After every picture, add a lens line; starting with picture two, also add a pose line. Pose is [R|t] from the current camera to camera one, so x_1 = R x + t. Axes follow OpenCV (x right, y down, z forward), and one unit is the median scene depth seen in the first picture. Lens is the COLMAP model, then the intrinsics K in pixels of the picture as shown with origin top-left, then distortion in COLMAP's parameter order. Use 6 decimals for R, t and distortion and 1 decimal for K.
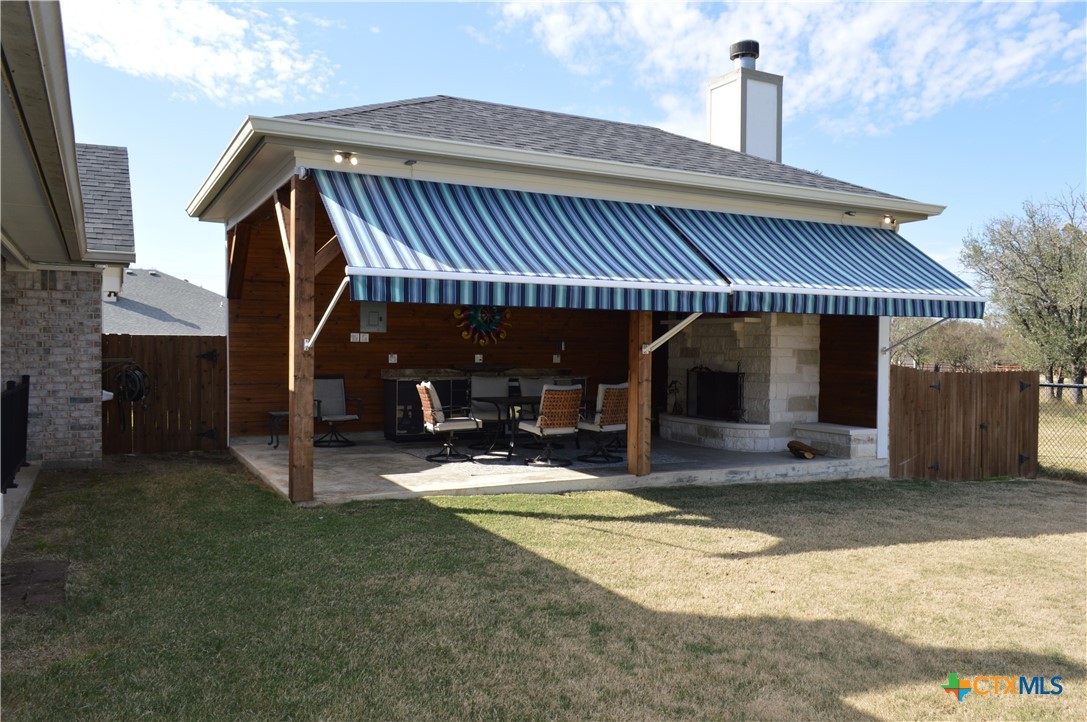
lens RADIAL K [[861.8, 0, 544.8], [0, 861.8, 366.0], [0, 0, 1]] dist [-0.012124, 0.006130]
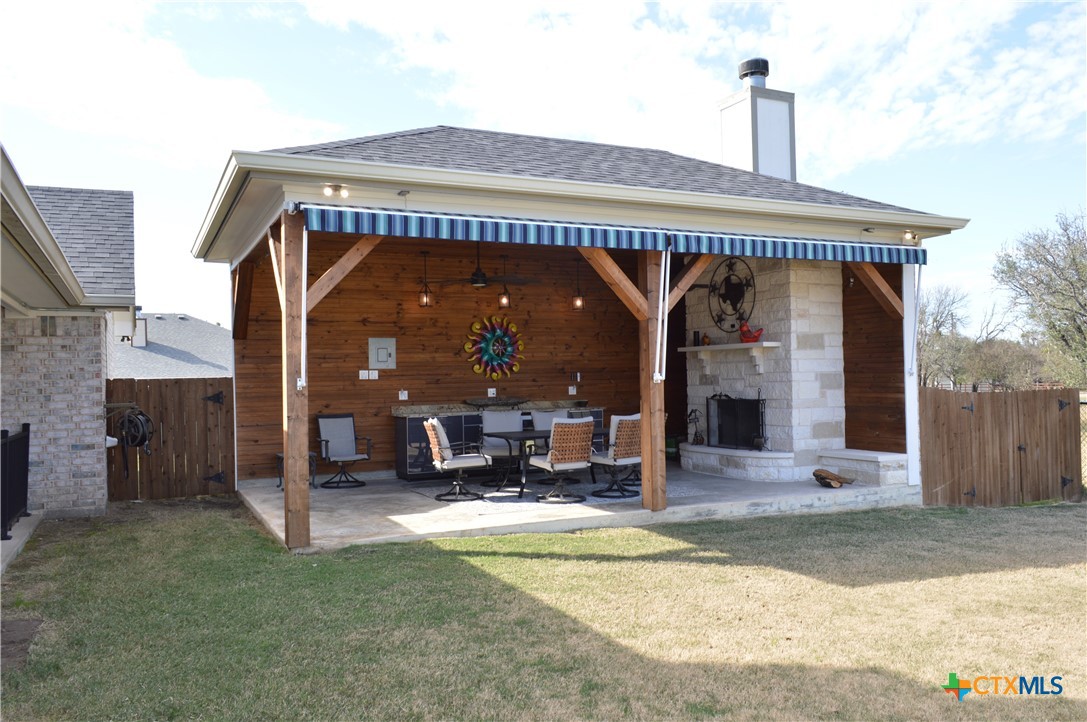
lens RADIAL K [[861.8, 0, 544.8], [0, 861.8, 366.0], [0, 0, 1]] dist [-0.012124, 0.006130]
pose [[0.998856, -0.030775, -0.036597, 0.026005], [0.029410, 0.998872, -0.037281, -0.000663], [0.037703, 0.036162, 0.998634, 0.035007]]
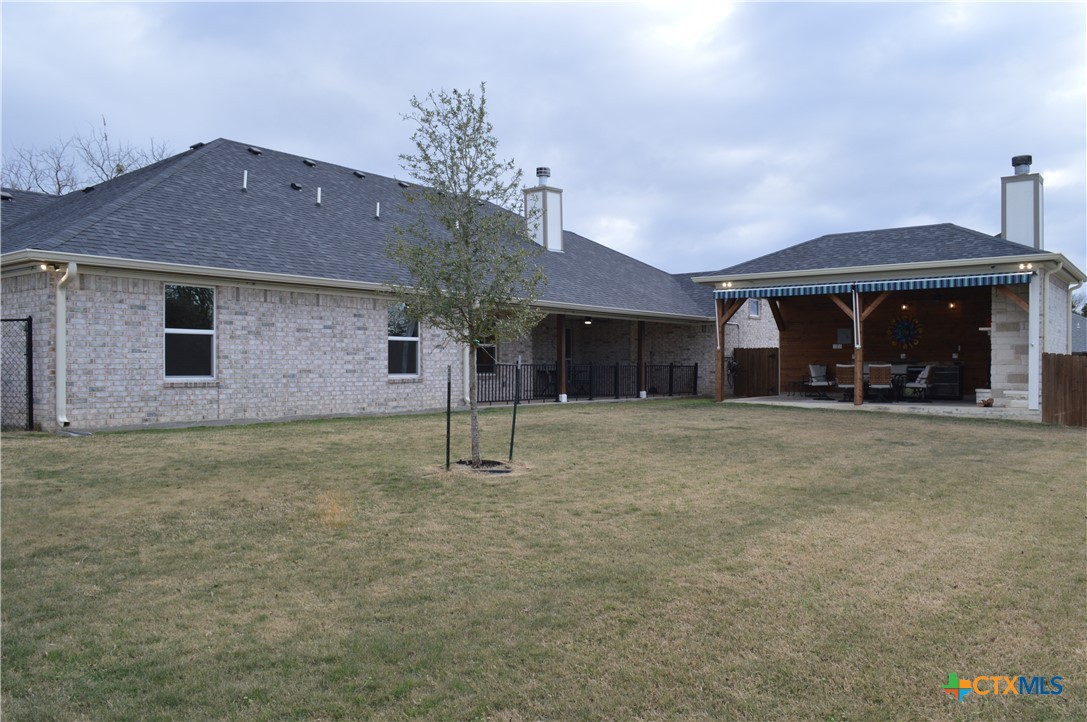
lens RADIAL K [[861.8, 0, 544.8], [0, 861.8, 366.0], [0, 0, 1]] dist [-0.012124, 0.006130]
pose [[0.414470, -0.010866, -0.909998, 1.658251], [-0.017853, 0.999639, -0.020067, 0.081831], [0.909888, 0.024564, 0.414127, -0.586105]]
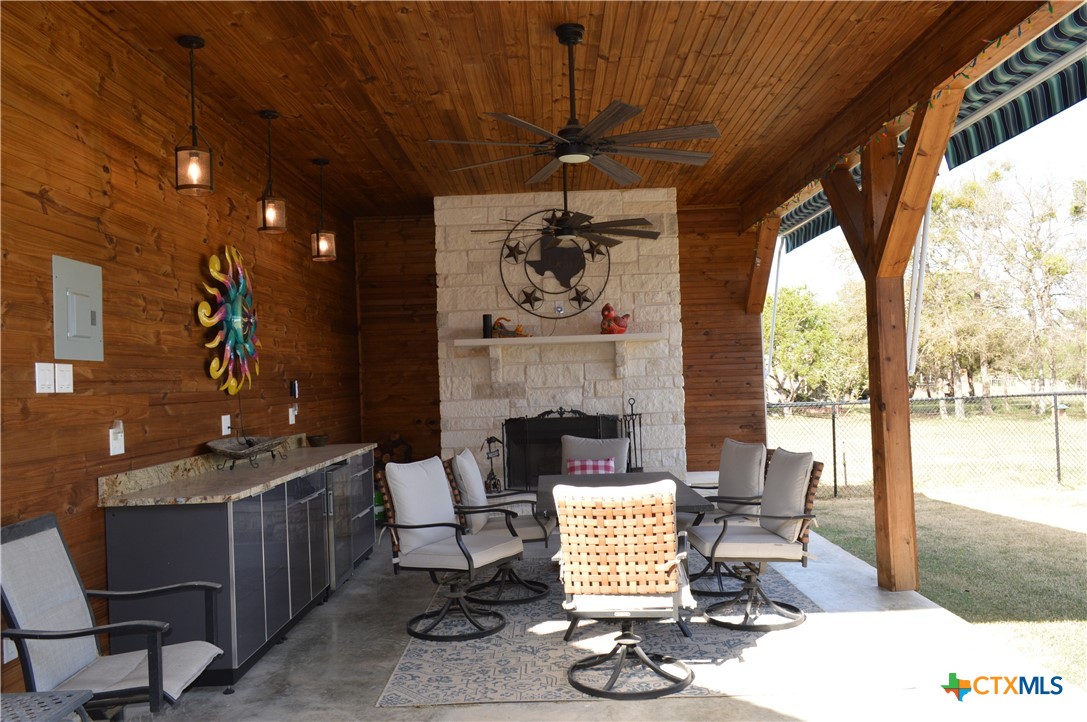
lens RADIAL K [[861.8, 0, 544.8], [0, 861.8, 366.0], [0, 0, 1]] dist [-0.012124, 0.006130]
pose [[0.477863, -0.013899, 0.878325, -0.480433], [0.059029, 0.998123, -0.016321, -0.027326], [-0.876449, 0.059646, 0.477786, 0.866540]]
